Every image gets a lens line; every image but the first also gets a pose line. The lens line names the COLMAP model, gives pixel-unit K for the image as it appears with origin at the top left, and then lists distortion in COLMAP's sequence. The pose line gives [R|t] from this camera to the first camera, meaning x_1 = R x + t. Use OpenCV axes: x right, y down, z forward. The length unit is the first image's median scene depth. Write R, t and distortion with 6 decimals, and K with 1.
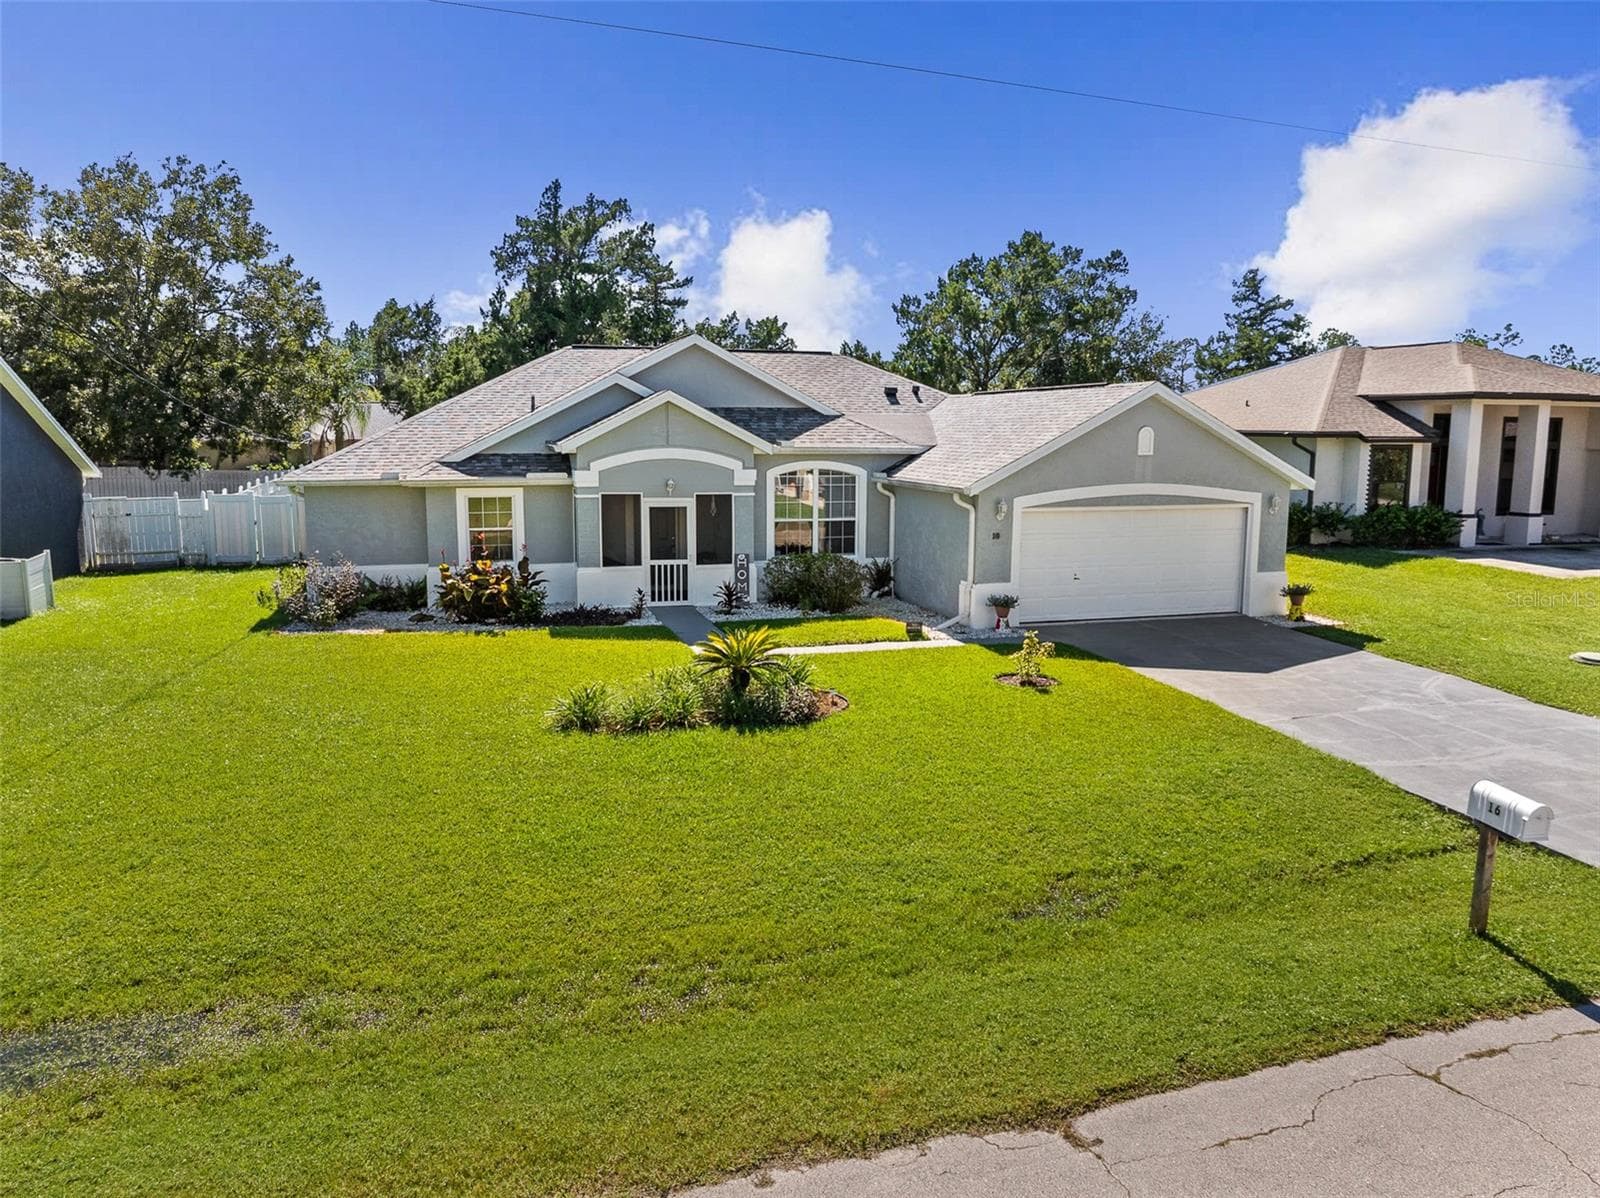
lens RADIAL K [[1148.1, 0, 800.0], [0, 1148.1, 599.0], [0, 0, 1]] dist [-0.035038, 0.006494]
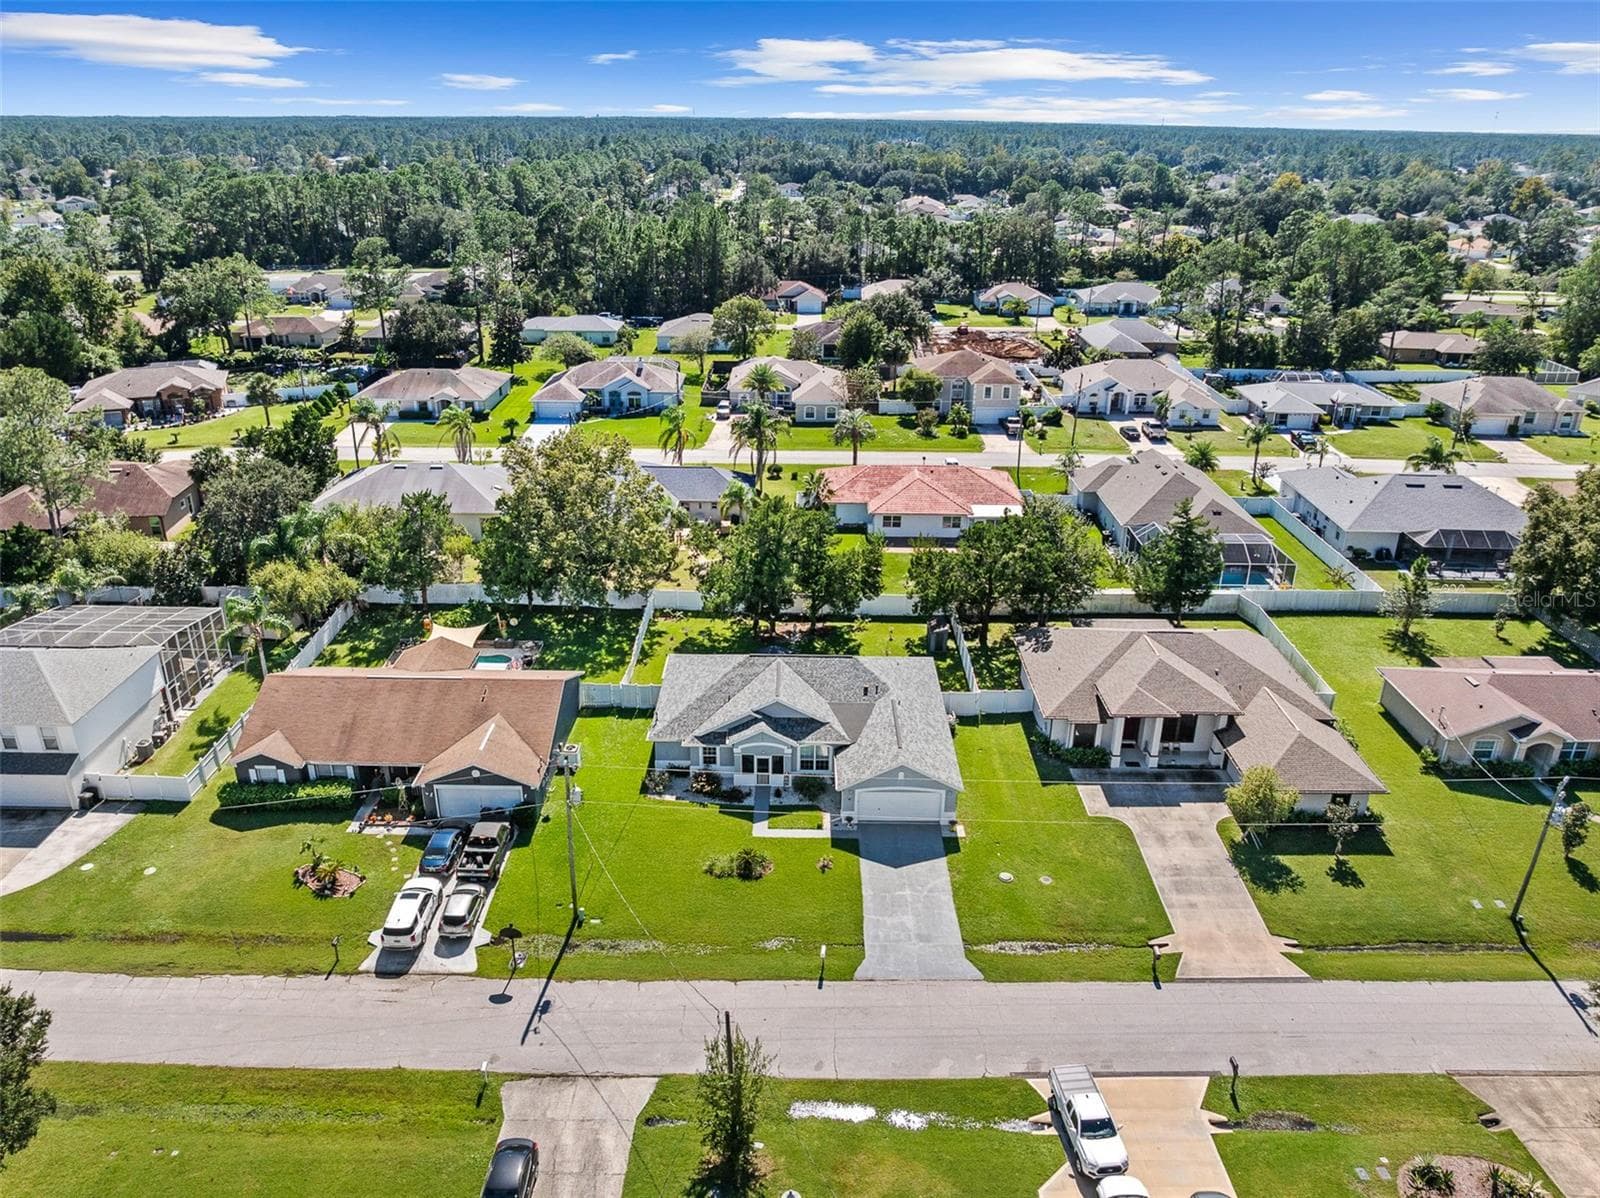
lens RADIAL K [[1148.1, 0, 800.0], [0, 1148.1, 599.0], [0, 0, 1]] dist [-0.035038, 0.006494]
pose [[0.955932, 0.124951, -0.265670, 0.744419], [-0.053317, 0.963749, 0.261431, -1.296986], [0.288706, -0.235745, 0.927940, -1.738065]]
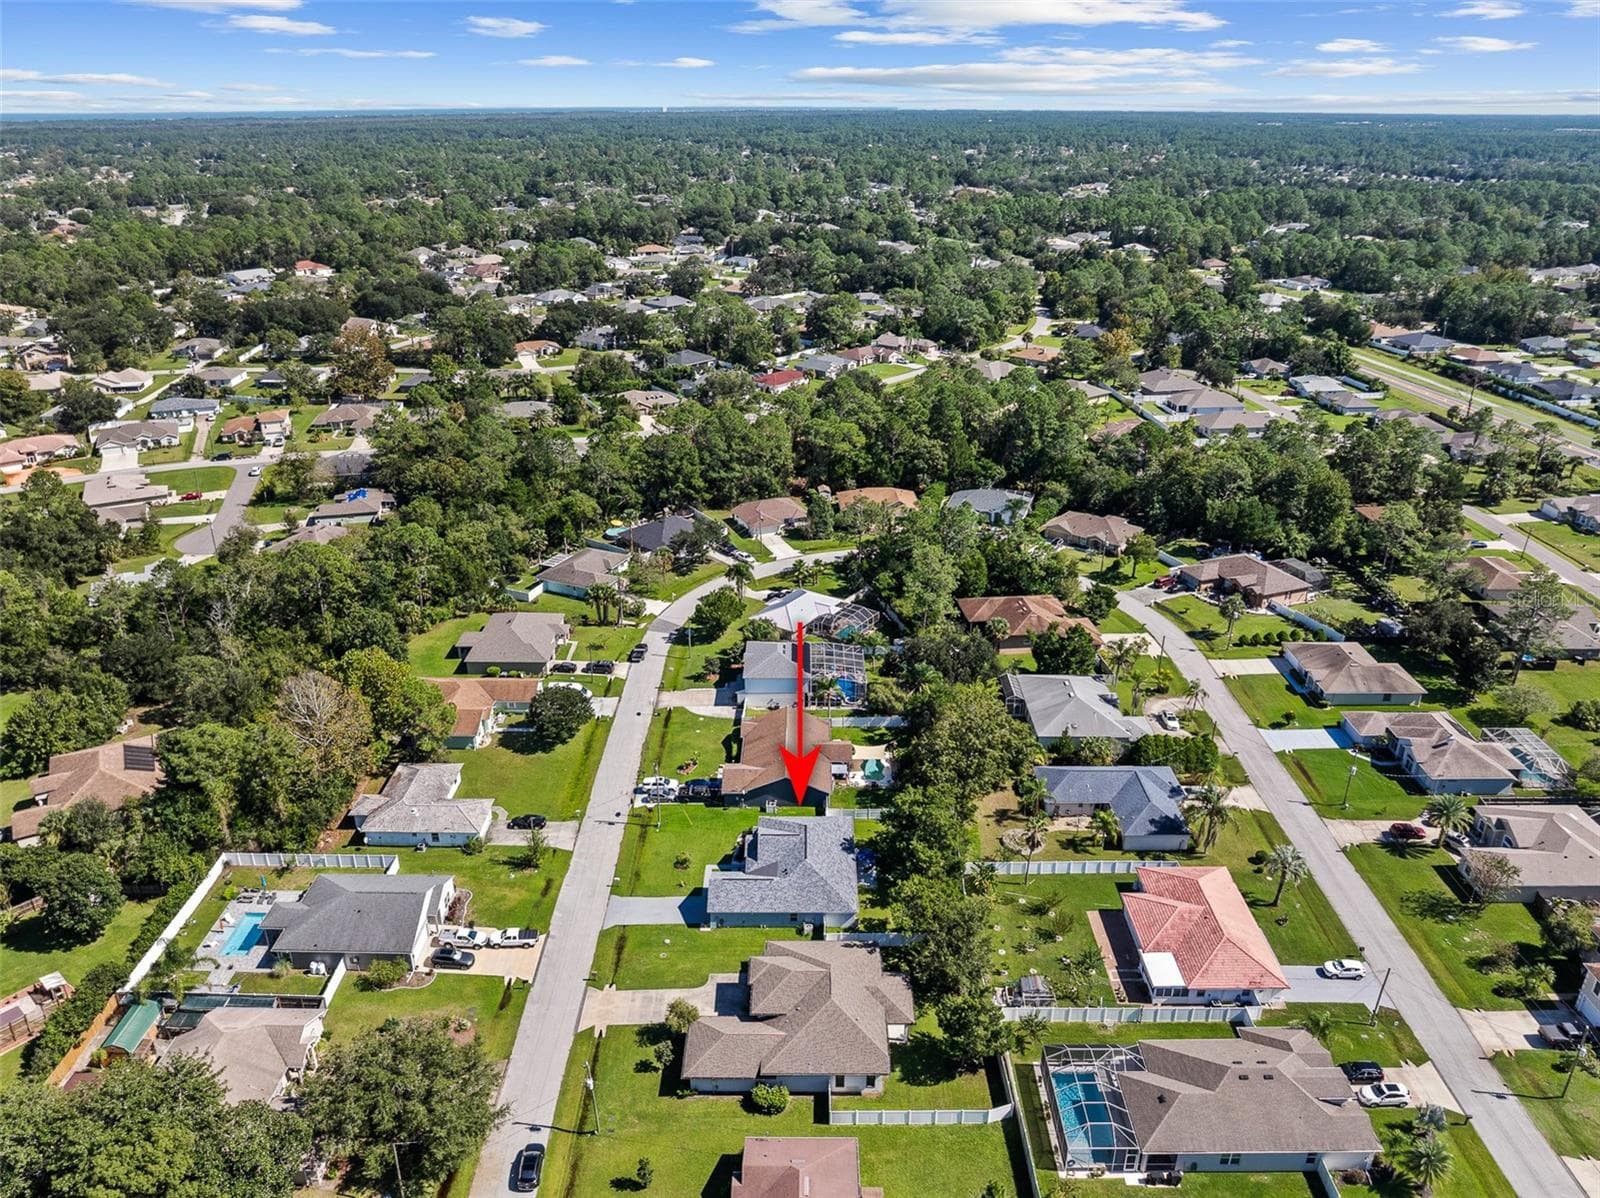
lens RADIAL K [[1148.1, 0, 800.0], [0, 1148.1, 599.0], [0, 0, 1]] dist [-0.035038, 0.006494]
pose [[-0.293970, 0.386383, -0.874237, 4.705244], [-0.138971, 0.887653, 0.439043, -4.069271], [0.945658, 0.250559, -0.207247, 2.187665]]
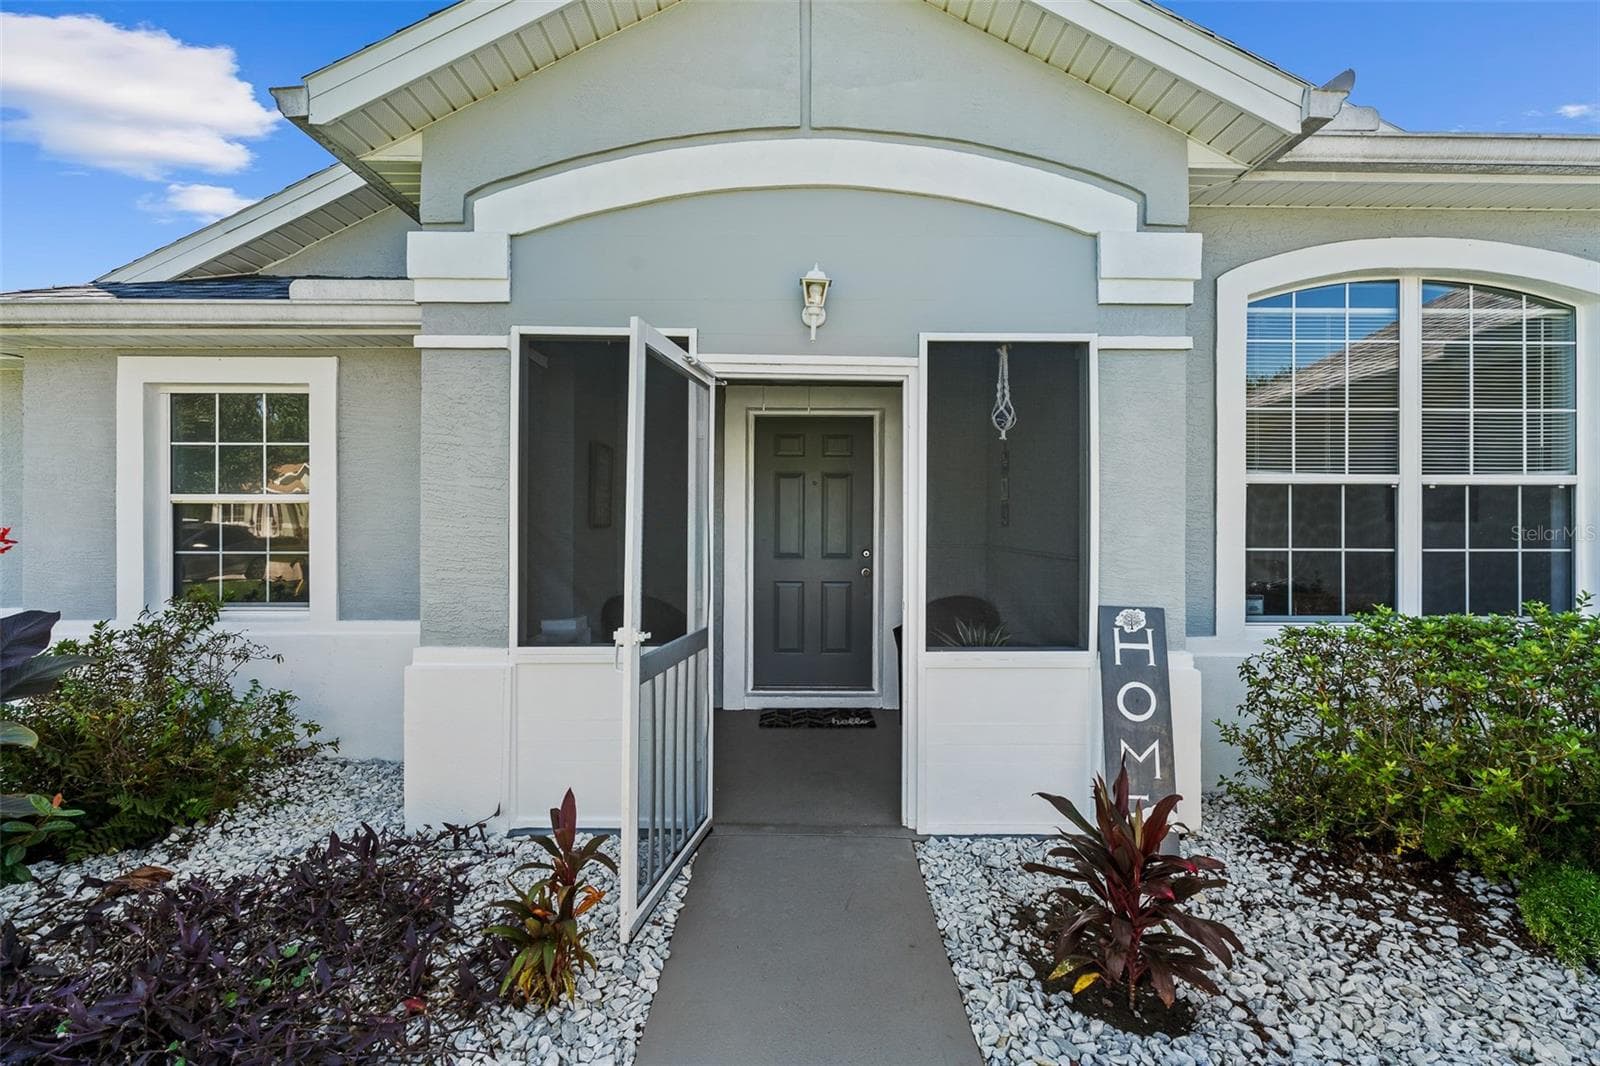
lens RADIAL K [[730.1, 0, 804.3], [0, 730.1, 516.4], [0, 0, 1]] dist [-0.006000, -0.000714]
pose [[0.959647, -0.005076, -0.281163, -0.072431], [-0.039582, 0.987444, -0.152927, -0.032601], [0.278409, 0.157885, 0.947397, 0.847699]]
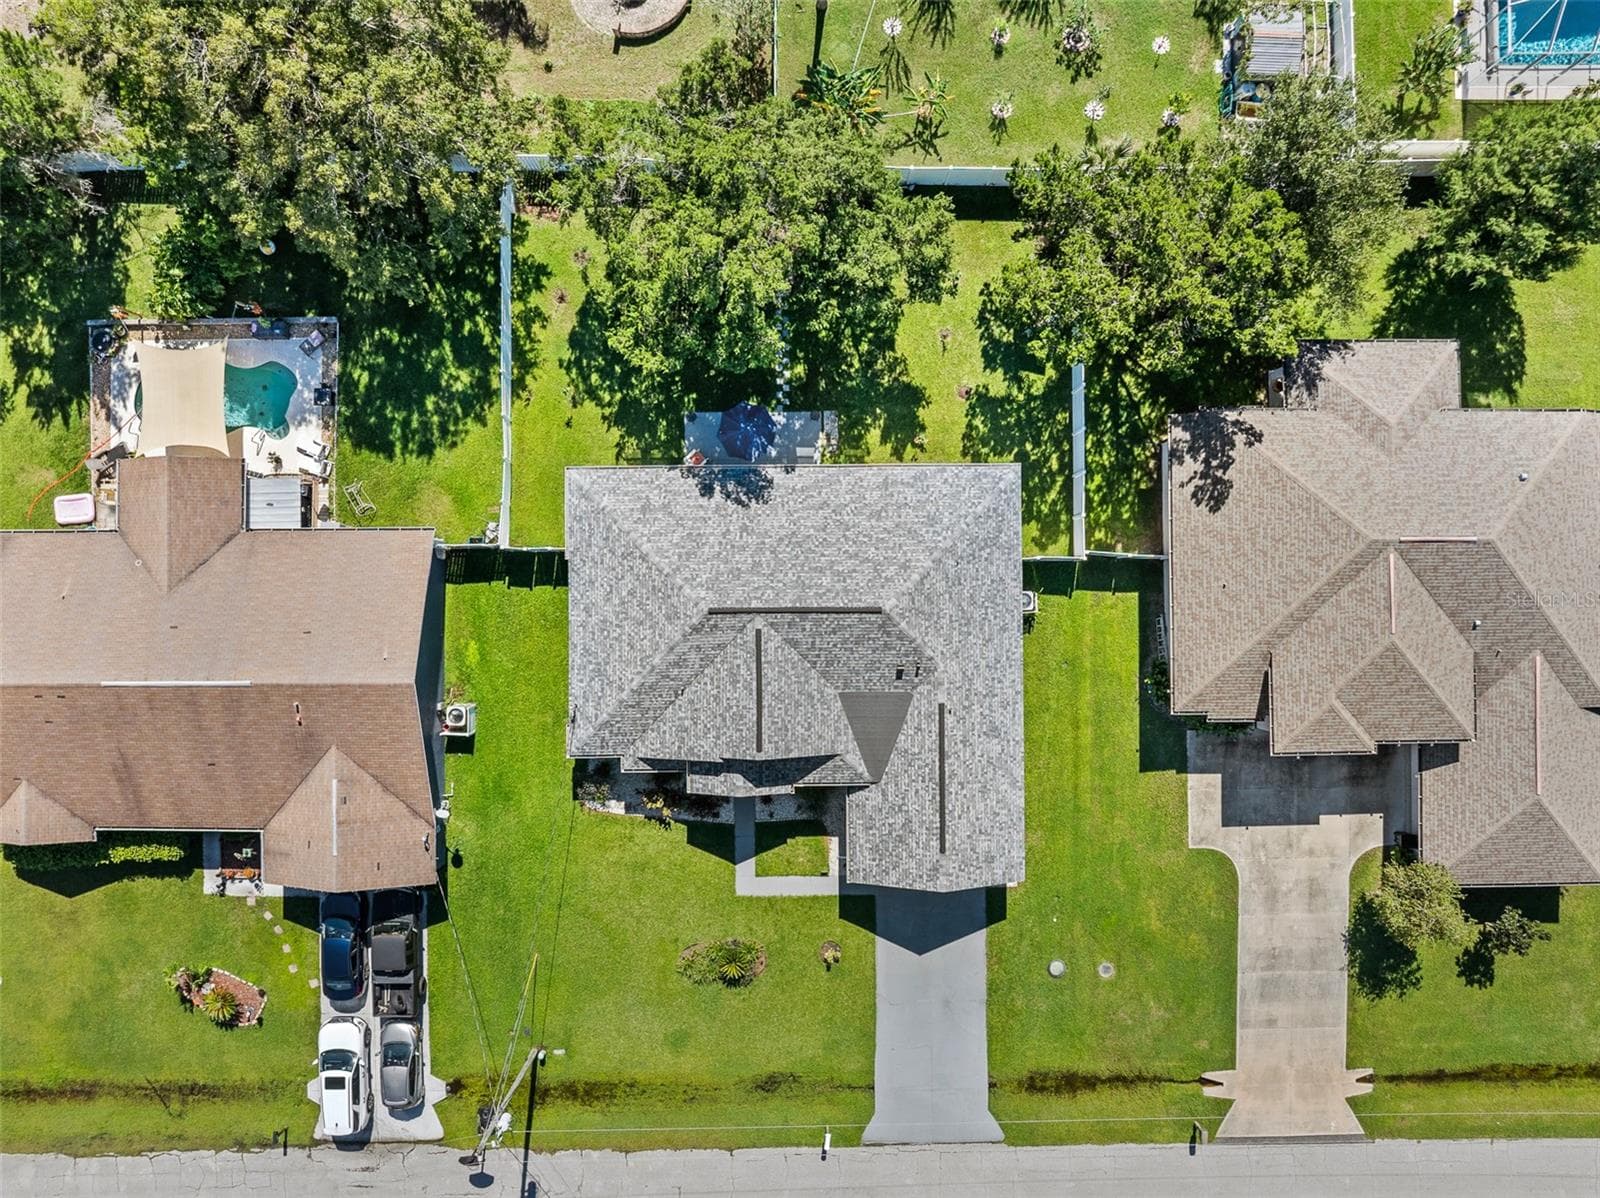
lens RADIAL K [[1148.1, 0, 800.0], [0, 1148.1, 599.0], [0, 0, 1]] dist [-0.035038, 0.006494]
pose [[0.959534, 0.281591, 0.000845, -0.107226], [-0.043443, 0.145069, 0.988467, -2.217494], [0.278221, -0.948505, 0.151432, 1.009218]]
